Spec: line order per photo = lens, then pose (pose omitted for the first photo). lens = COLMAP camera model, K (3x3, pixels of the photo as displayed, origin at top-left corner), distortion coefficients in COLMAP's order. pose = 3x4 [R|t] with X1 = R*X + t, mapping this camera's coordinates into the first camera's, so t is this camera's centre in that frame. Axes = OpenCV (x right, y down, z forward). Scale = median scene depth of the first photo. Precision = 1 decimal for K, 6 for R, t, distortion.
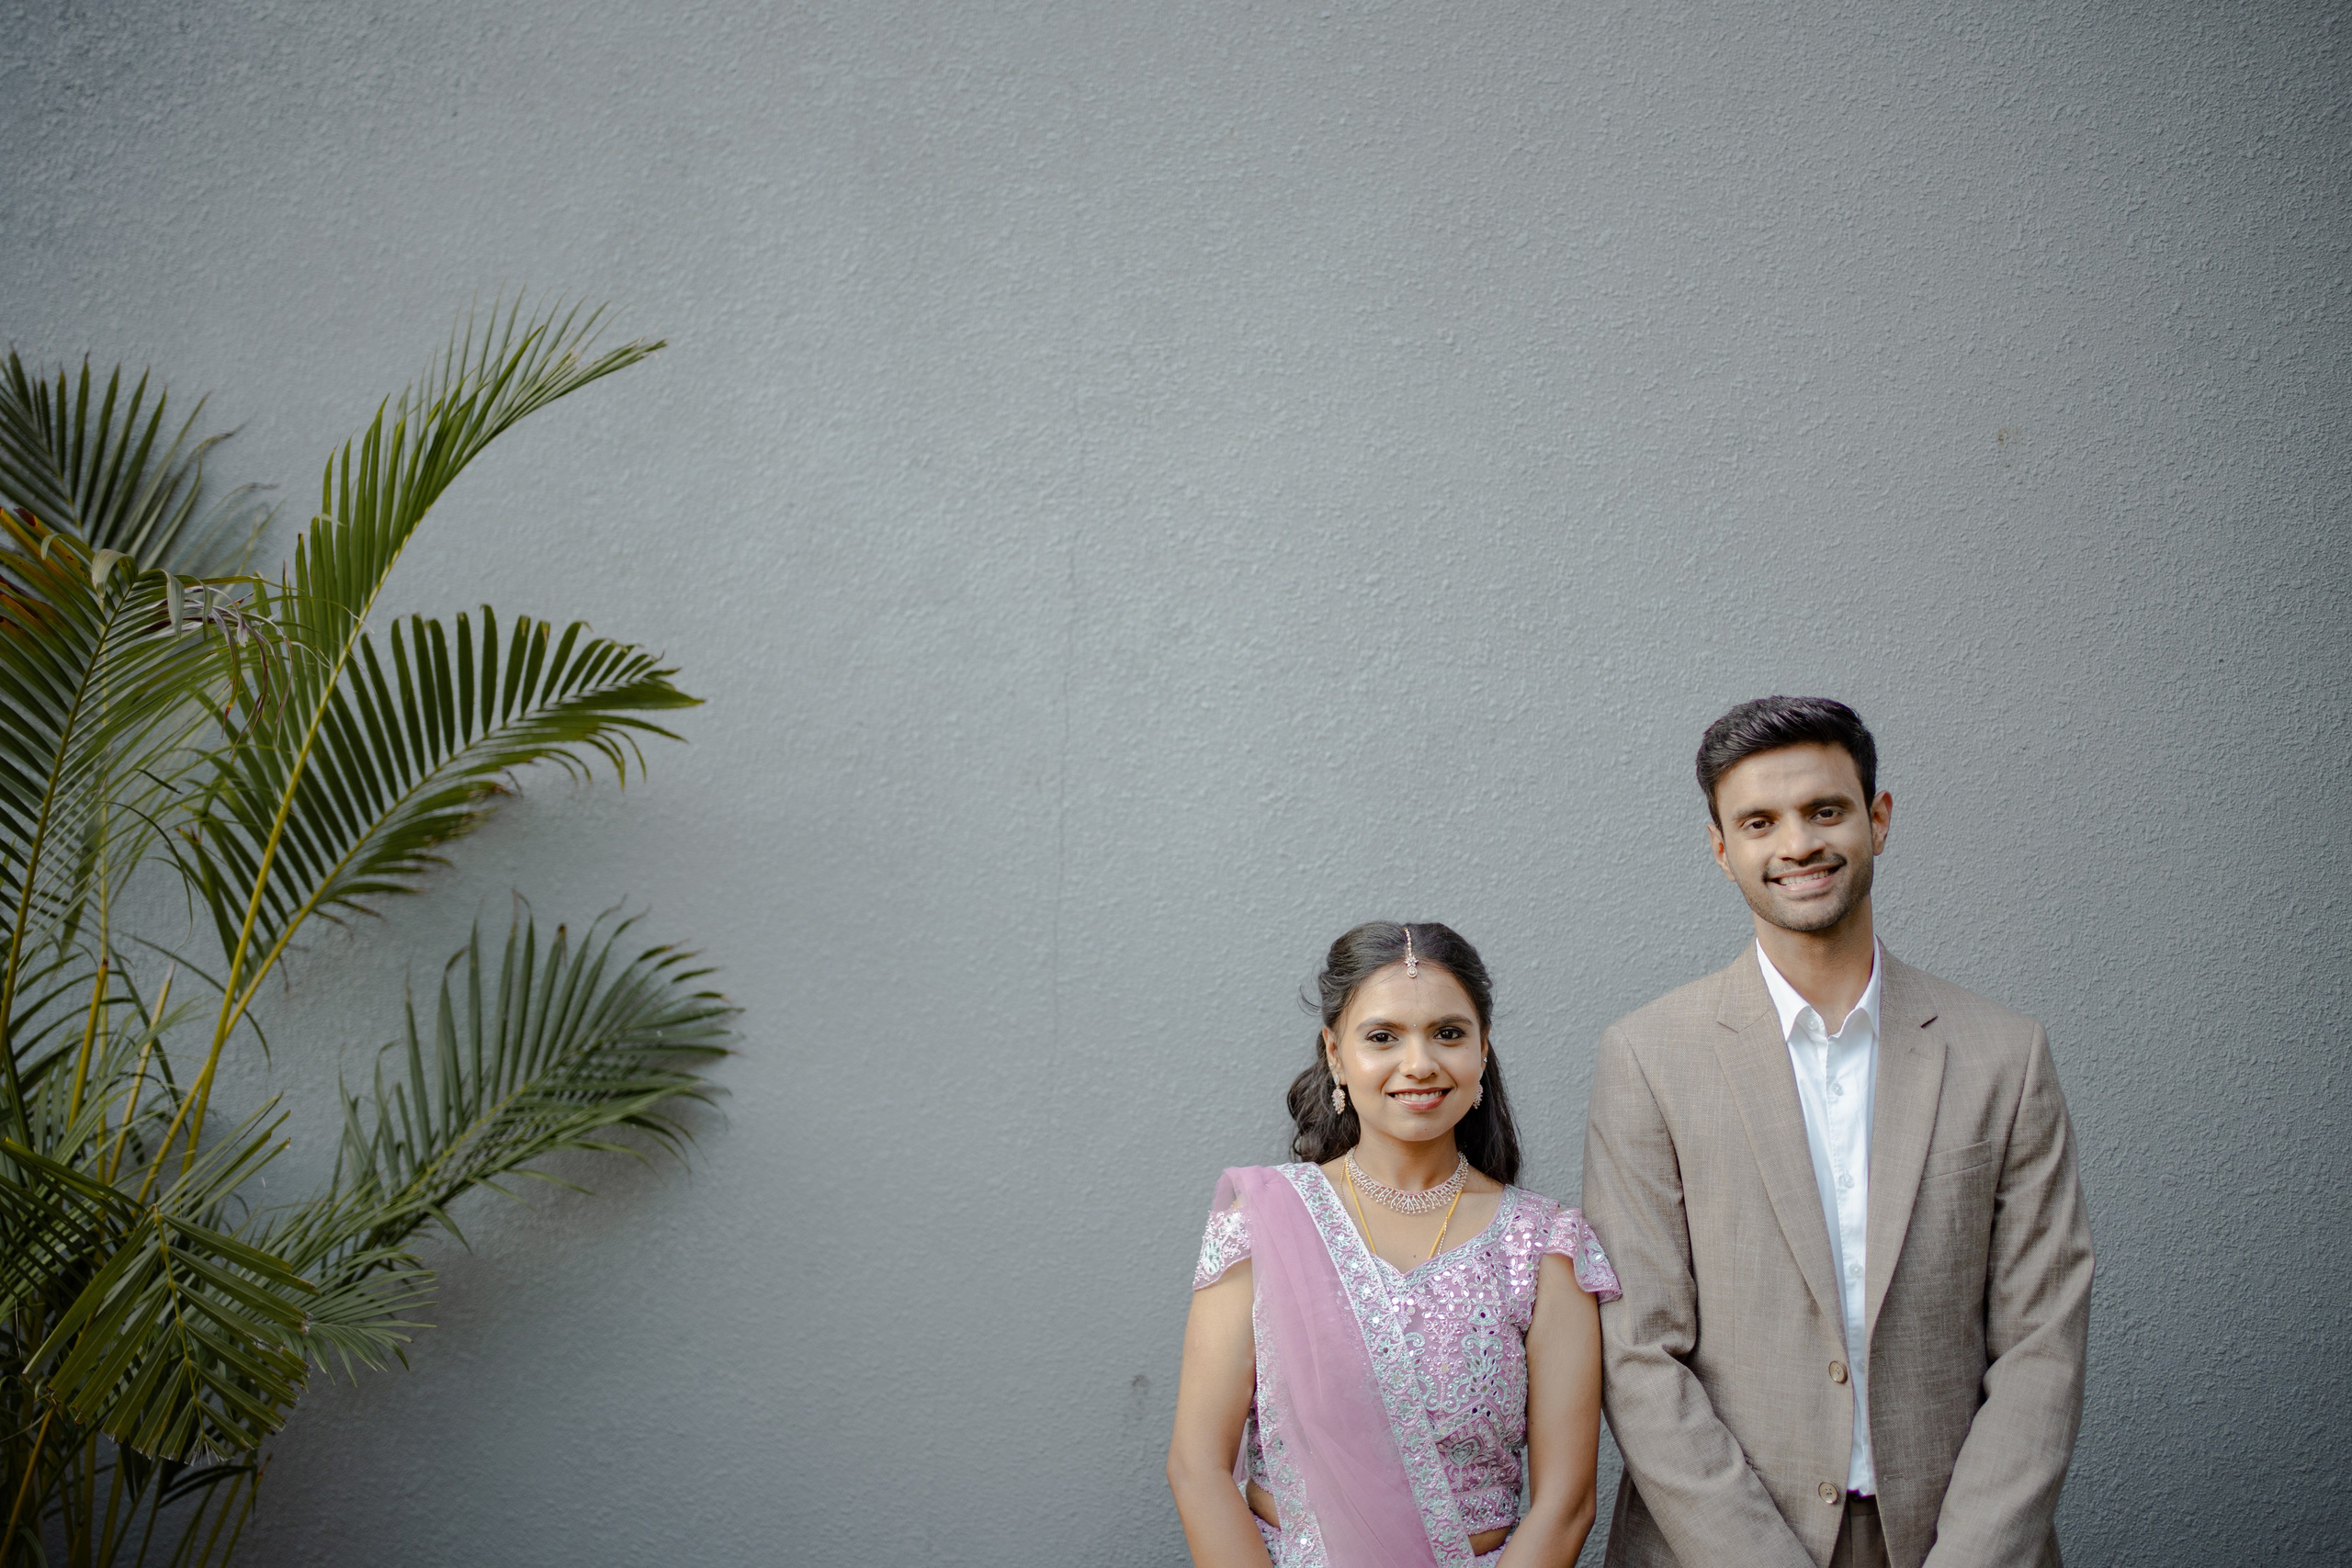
lens RADIAL K [[2320.2, 0, 1173.2], [0, 2320.2, 785.6], [0, 0, 1]] dist [0.027869, 0.000000]
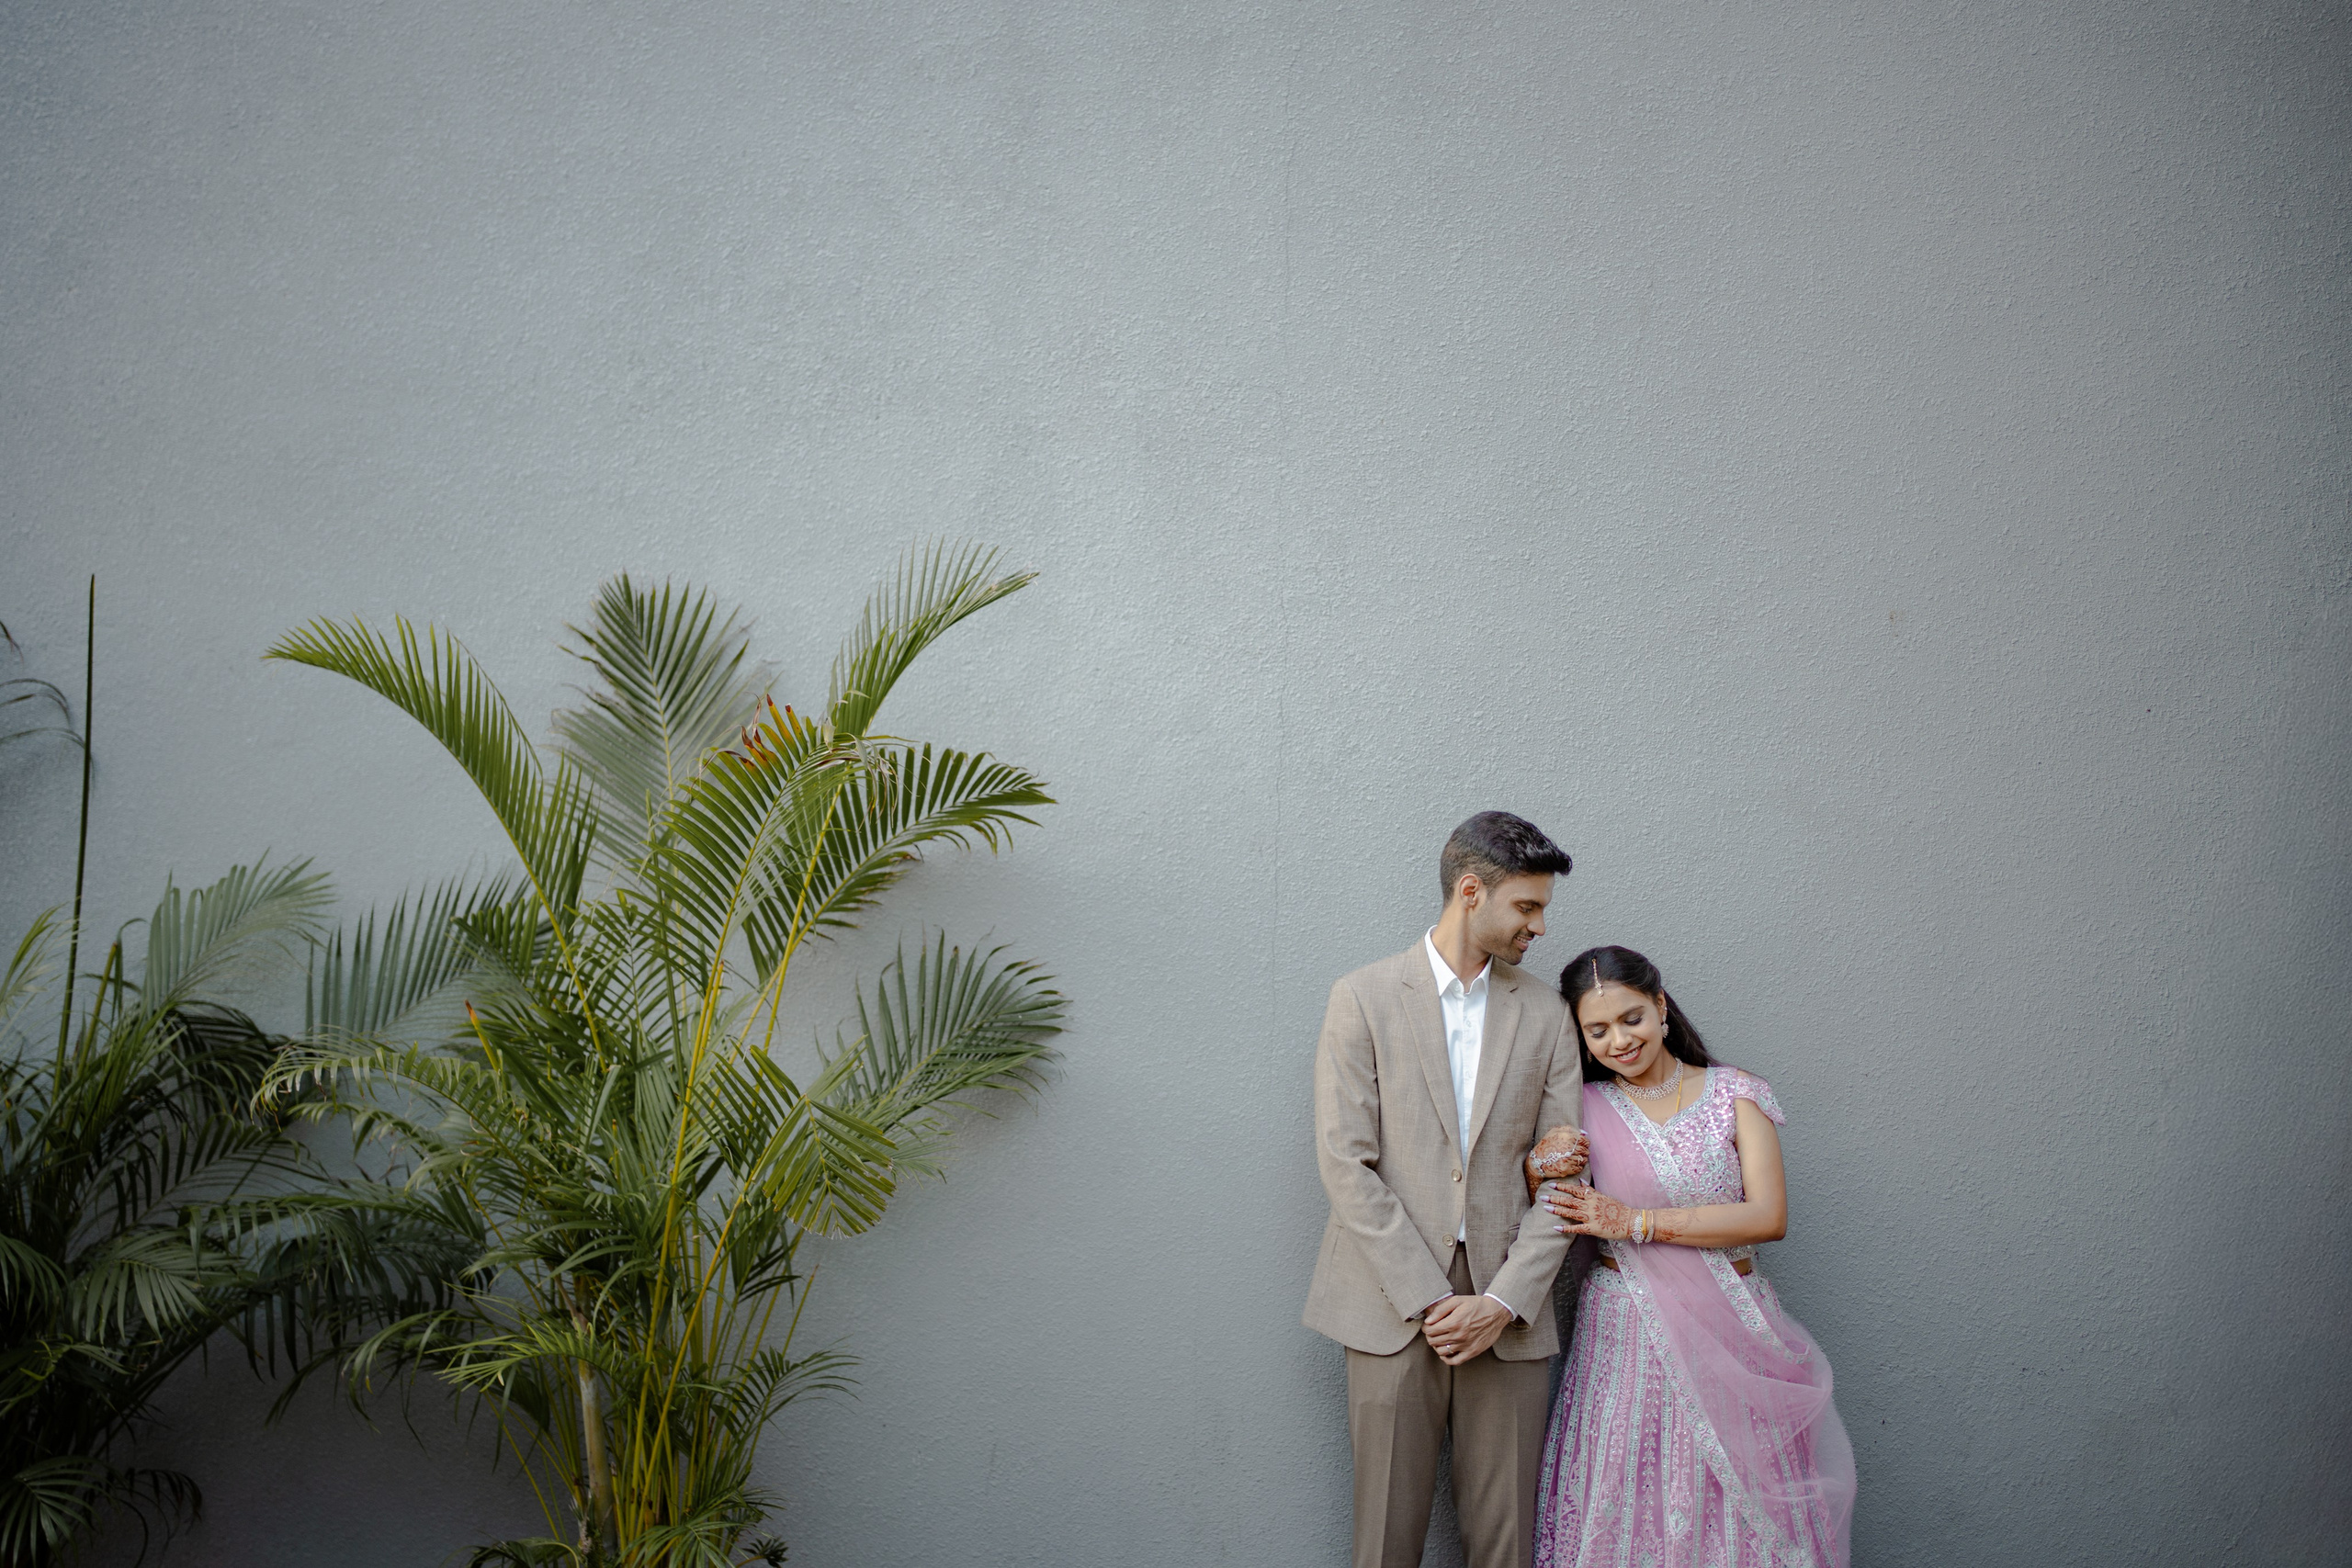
lens RADIAL K [[2320.2, 0, 1176.9], [0, 2320.2, 780.2], [0, 0, 1]] dist [0.027869, 0.000000]
pose [[0.999925, -0.007951, -0.009327, -0.098418], [0.007715, 0.999656, -0.025081, -0.009095], [0.009523, 0.025007, 0.999642, -0.525778]]
